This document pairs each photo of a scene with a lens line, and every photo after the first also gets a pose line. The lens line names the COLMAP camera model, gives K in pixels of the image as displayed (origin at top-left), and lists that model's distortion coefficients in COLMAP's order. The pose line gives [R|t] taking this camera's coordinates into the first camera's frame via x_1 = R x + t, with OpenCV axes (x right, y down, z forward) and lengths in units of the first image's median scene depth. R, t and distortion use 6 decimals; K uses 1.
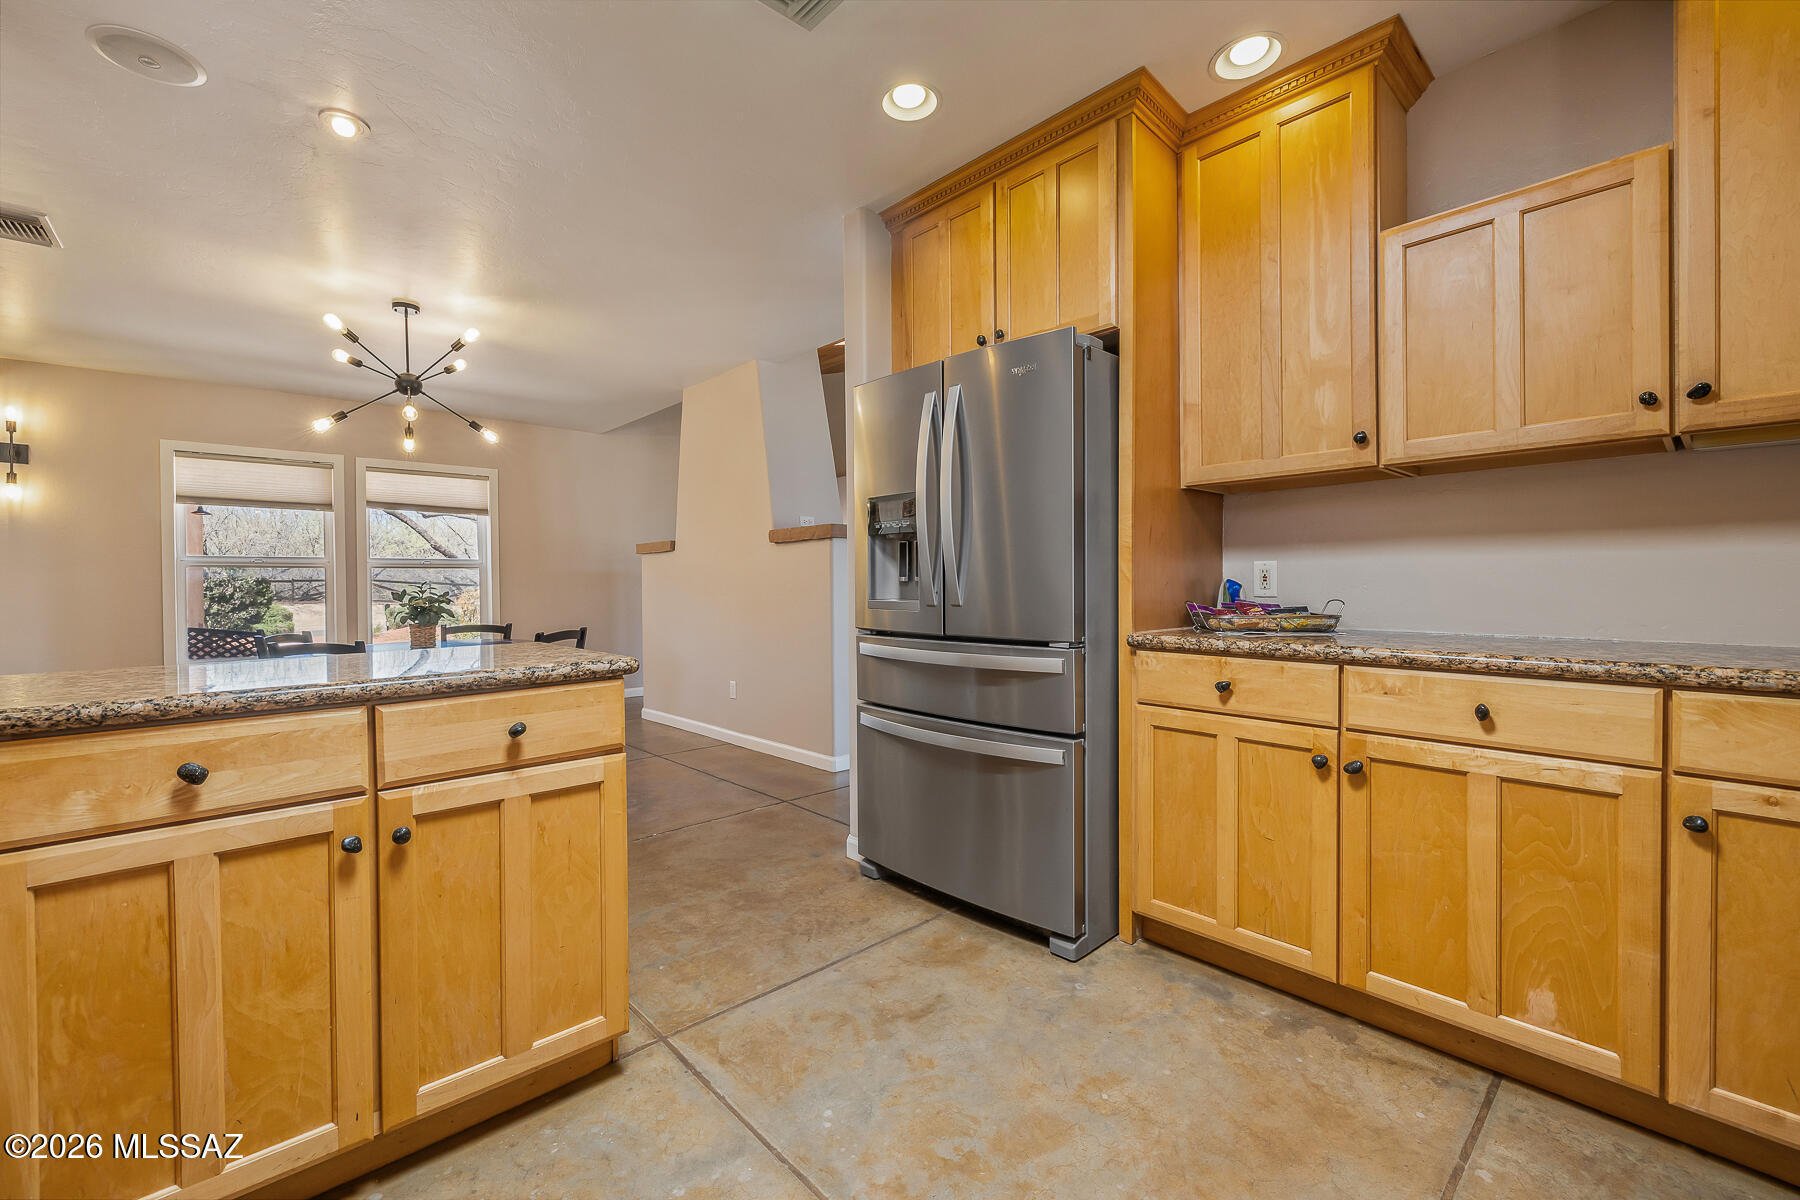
lens RADIAL K [[754.1, 0, 885.8], [0, 754.1, 591.0], [0, 0, 1]] dist [0.002056, 0.000132]
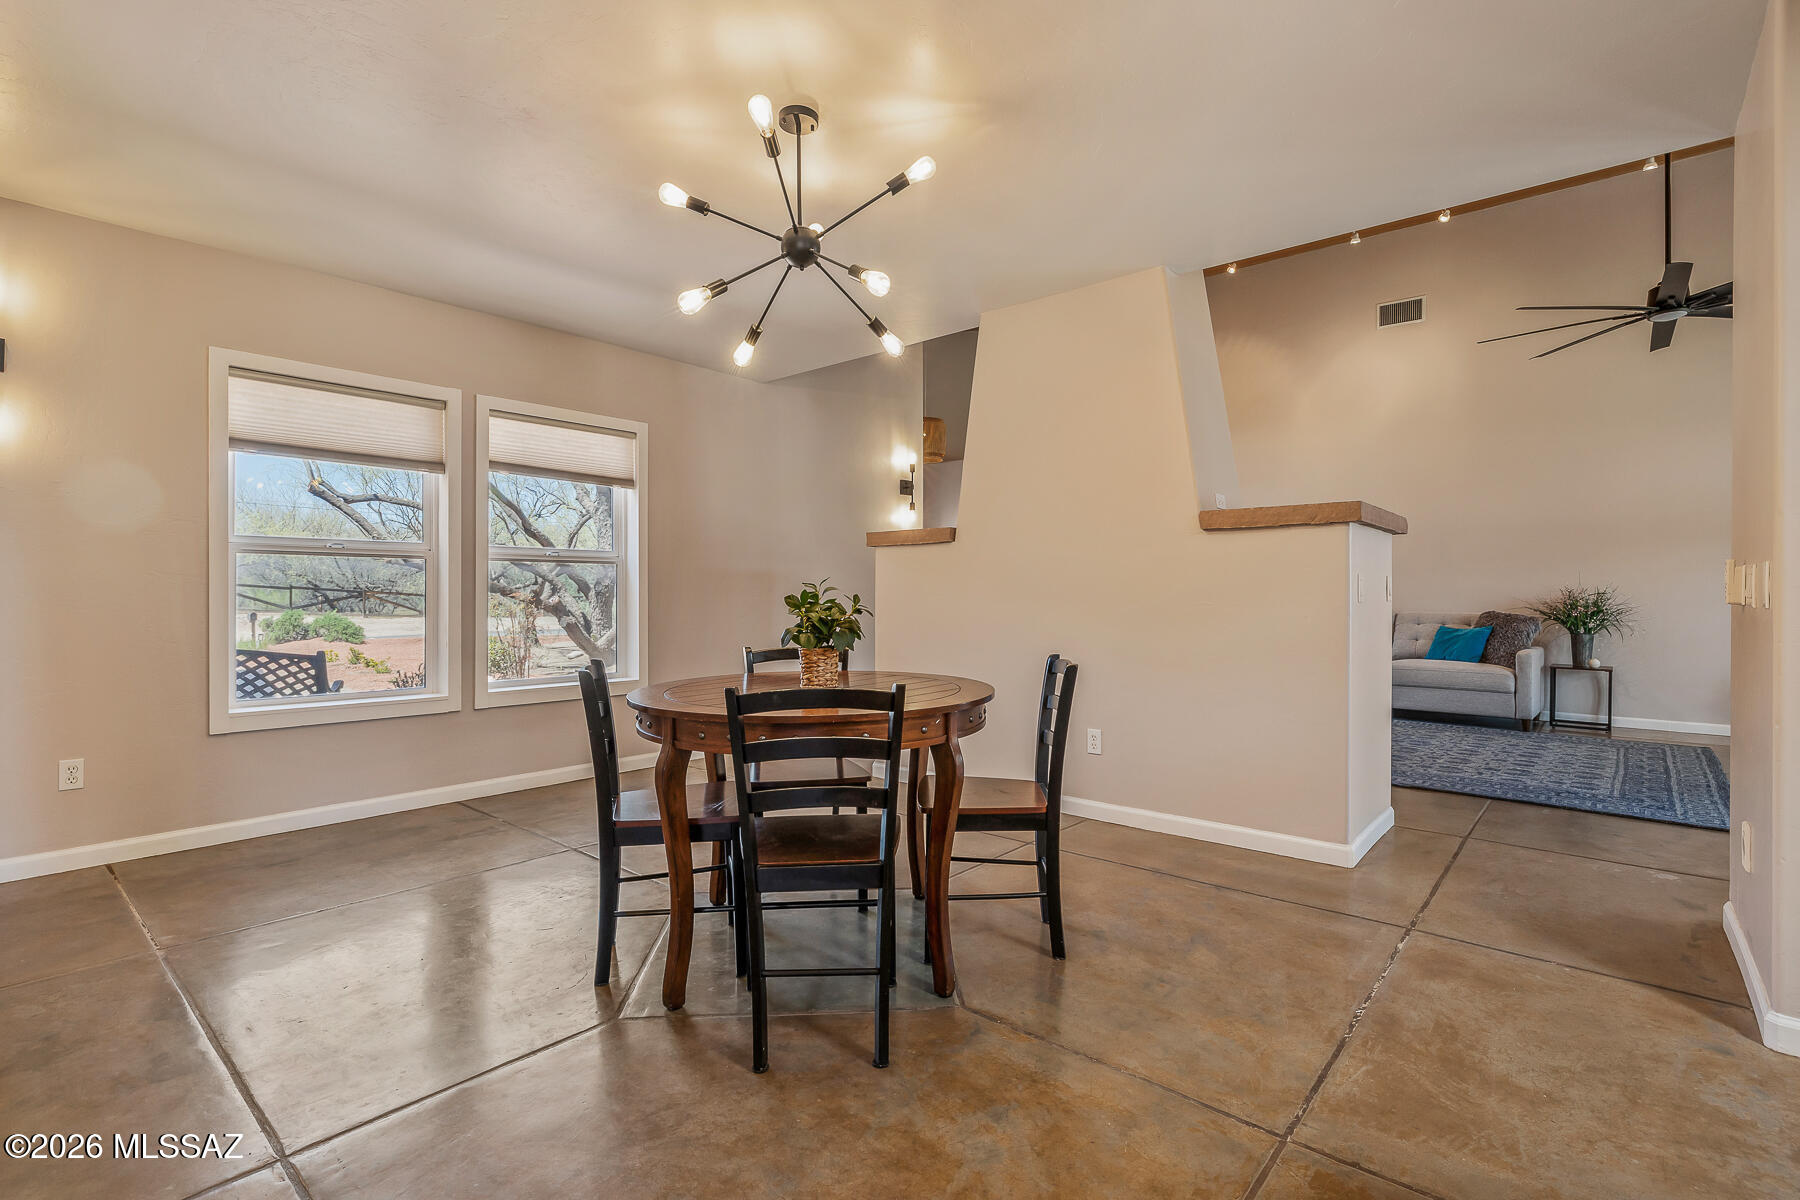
lens RADIAL K [[836.3, 0, 900.0], [0, 836.3, 600.0], [0, 0, 1]] dist [-0.003021, -0.000352]
pose [[0.993362, 0.009588, 0.114630, -0.467993], [-0.009372, 0.999953, -0.002421, 0.004139], [-0.114648, 0.001330, 0.993405, 0.249698]]
